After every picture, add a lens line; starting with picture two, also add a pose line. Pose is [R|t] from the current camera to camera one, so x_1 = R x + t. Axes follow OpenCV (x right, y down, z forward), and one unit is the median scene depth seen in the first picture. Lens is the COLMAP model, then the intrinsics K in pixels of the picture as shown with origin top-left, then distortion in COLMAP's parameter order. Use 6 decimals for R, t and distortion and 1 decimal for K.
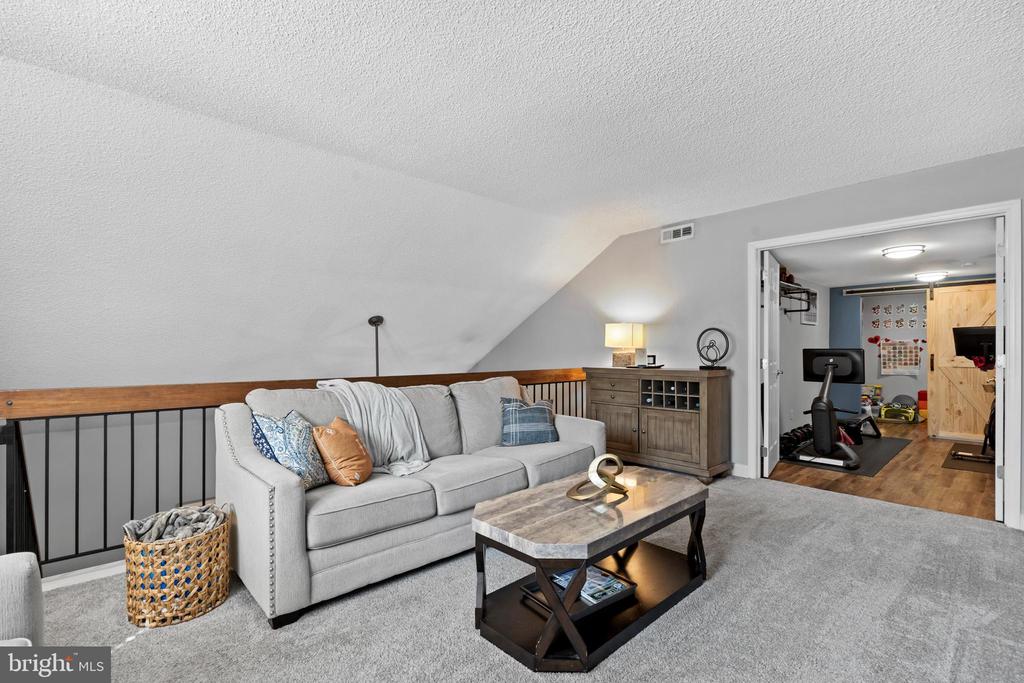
lens RADIAL K [[476.8, 0, 516.8], [0, 476.8, 345.5], [0, 0, 1]] dist [0.001243, 0.001709]
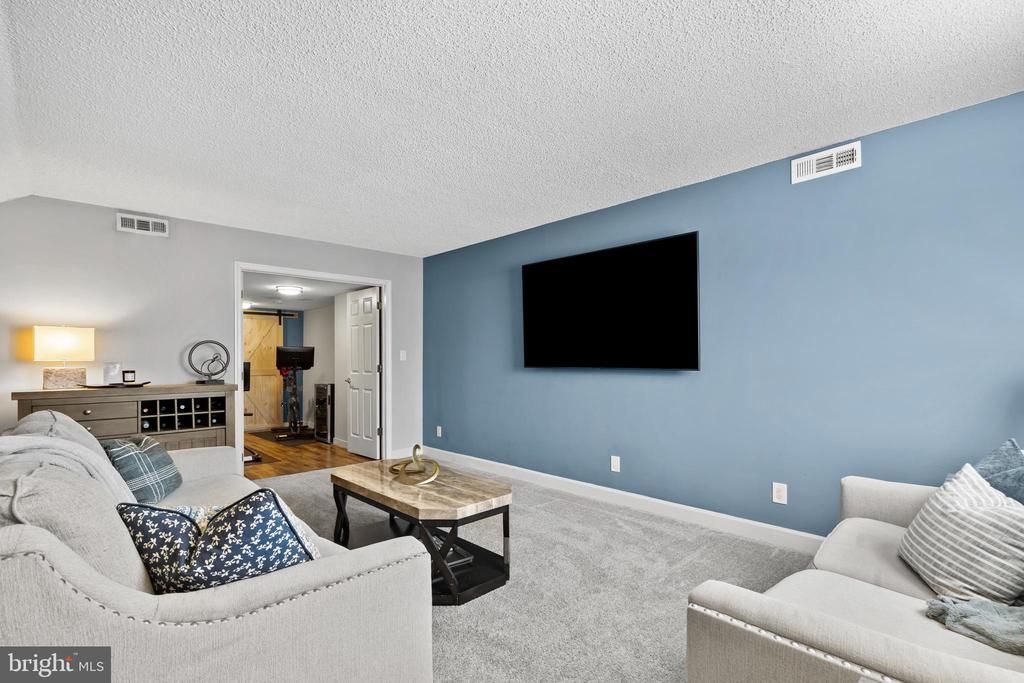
lens RADIAL K [[476.8, 0, 516.2], [0, 476.8, 350.2], [0, 0, 1]] dist [0.001243, 0.001709]
pose [[-0.032779, 0.023513, 0.999186, -0.574876], [-0.009591, 0.999670, -0.023839, -0.000564], [-0.999417, -0.010365, -0.032543, 0.403021]]
